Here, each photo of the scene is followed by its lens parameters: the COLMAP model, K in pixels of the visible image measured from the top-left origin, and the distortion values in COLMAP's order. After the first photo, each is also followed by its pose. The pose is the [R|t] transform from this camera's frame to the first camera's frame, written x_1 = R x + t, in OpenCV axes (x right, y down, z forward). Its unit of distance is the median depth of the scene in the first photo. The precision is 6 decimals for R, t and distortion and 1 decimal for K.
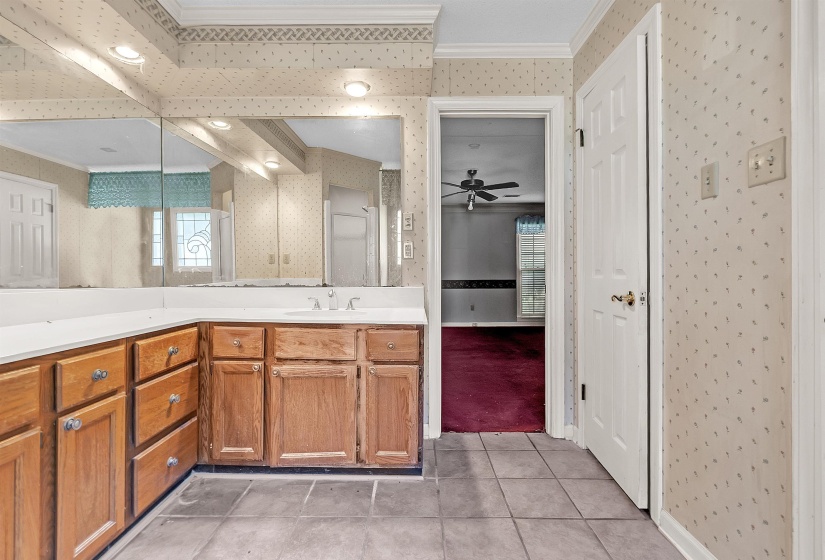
lens RADIAL K [[367.5, 0, 410.5], [0, 367.5, 264.6], [0, 0, 1]] dist [-0.000506, 0.001118]
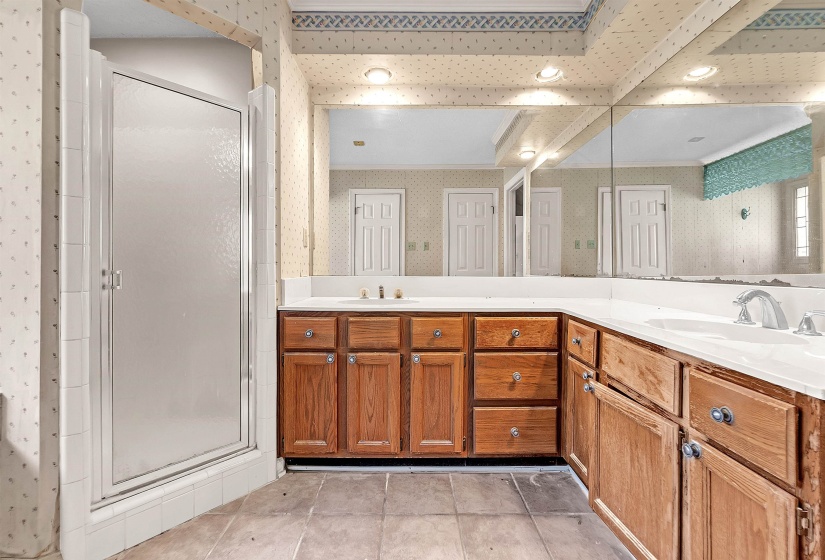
lens RADIAL K [[367.5, 0, 410.5], [0, 367.5, 264.6], [0, 0, 1]] dist [-0.000506, 0.001118]
pose [[0.026654, -0.001327, -0.999644, 0.400665], [0.021270, 0.999773, -0.000760, 0.021148], [0.999418, -0.021243, 0.026676, 0.588331]]
